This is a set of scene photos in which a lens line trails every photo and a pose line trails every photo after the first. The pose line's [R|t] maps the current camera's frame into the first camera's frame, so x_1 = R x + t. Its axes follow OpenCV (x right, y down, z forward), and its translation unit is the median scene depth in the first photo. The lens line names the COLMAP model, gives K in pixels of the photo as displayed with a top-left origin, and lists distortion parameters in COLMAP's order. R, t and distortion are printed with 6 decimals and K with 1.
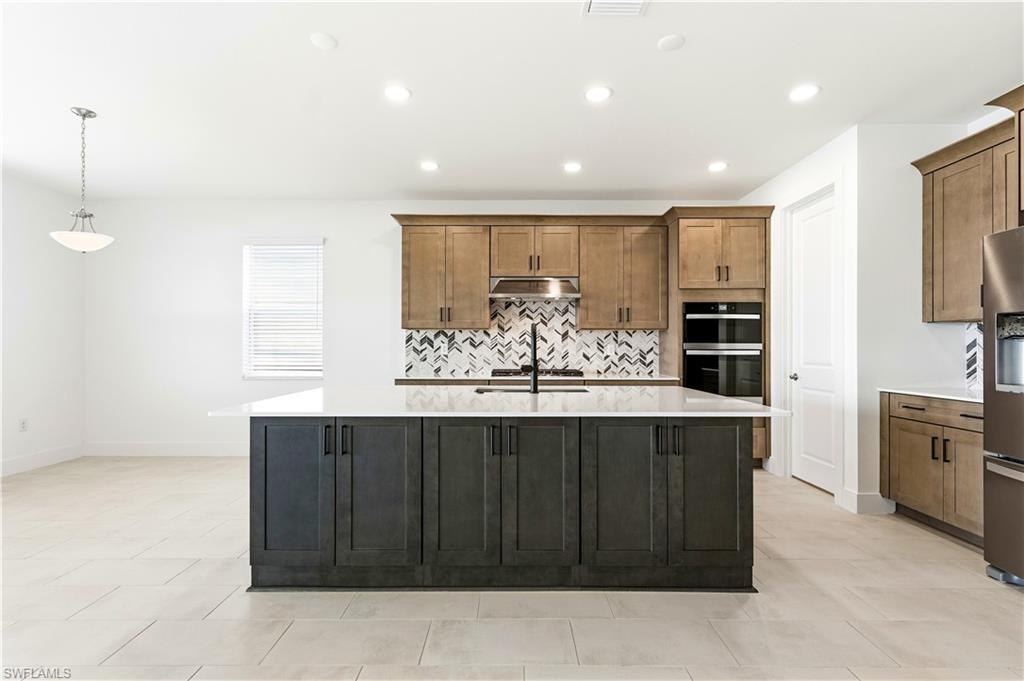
lens RADIAL K [[478.6, 0, 509.4], [0, 478.6, 343.4], [0, 0, 1]] dist [0.005311, -0.000941]
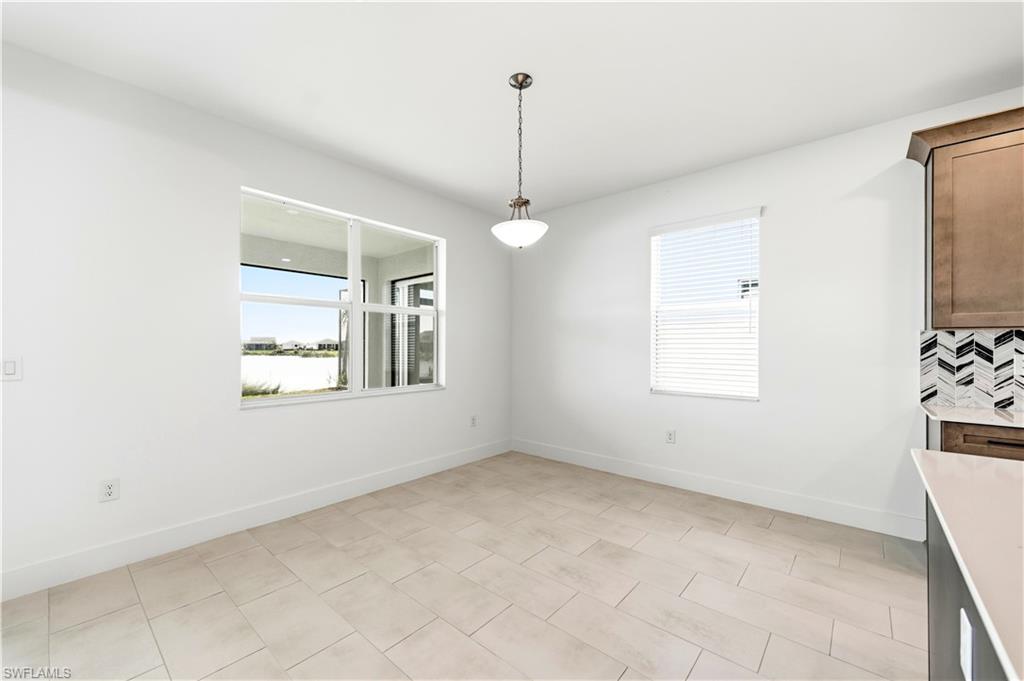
lens RADIAL K [[402.9, 0, 507.7], [0, 402.9, 345.1], [0, 0, 1]] dist [-0.000360, -0.000402]
pose [[0.755744, 0.000900, -0.654867, -0.296118], [0.001295, 0.999995, 0.002869, -0.013228], [0.654866, -0.003016, 0.755739, 0.303309]]
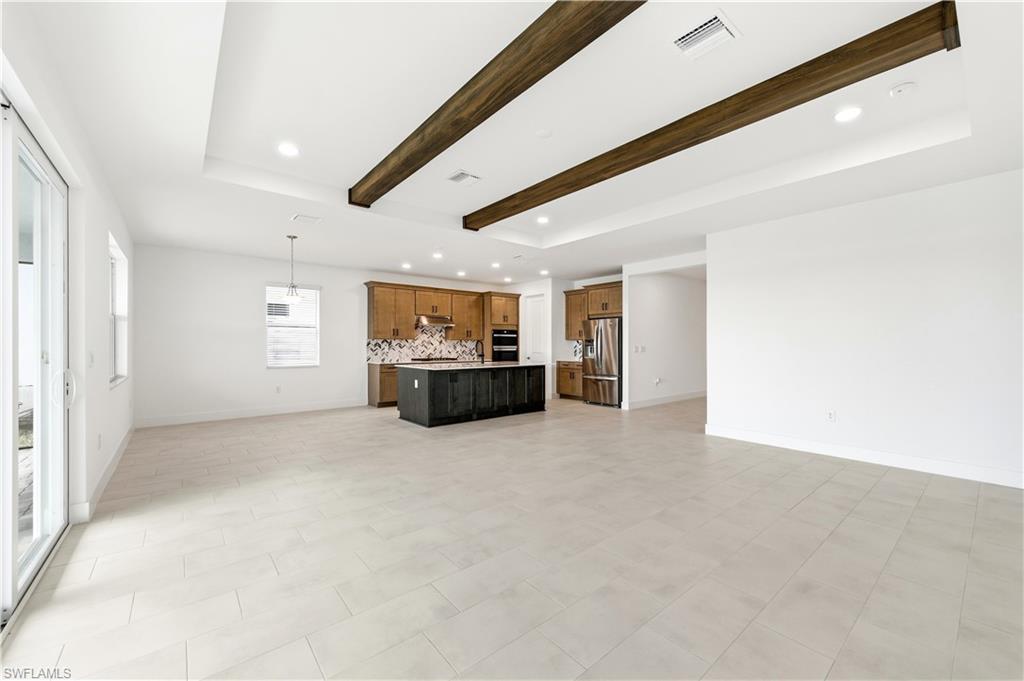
lens RADIAL K [[402.9, 0, 507.9], [0, 402.9, 339.0], [0, 0, 1]] dist [-0.000360, -0.000402]
pose [[0.773737, 0.007111, 0.633468, -0.851323], [-0.001934, 0.999959, -0.008862, -0.016675], [-0.633504, 0.005632, 0.773719, -0.633602]]
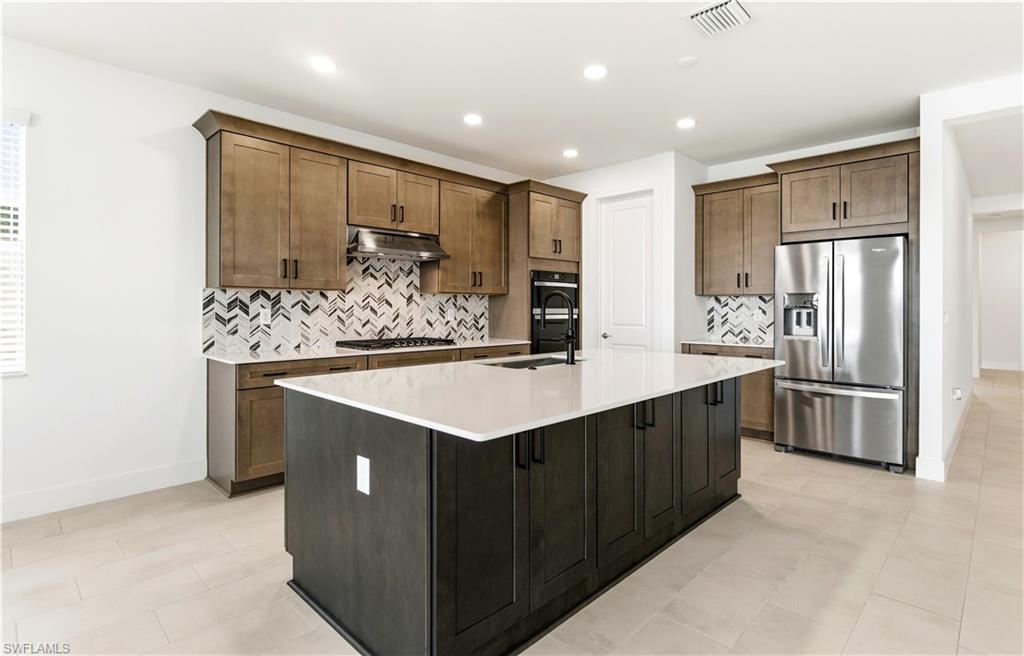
lens RADIAL K [[508.0, 0, 522.2], [0, 508.0, 305.7], [0, 0, 1]] dist [-0.010954, 0.000754]
pose [[0.689093, 0.001363, 0.724672, -0.446243], [-0.006801, 0.999966, 0.004586, -0.010807], [-0.724641, -0.008088, 0.689079, 0.219395]]
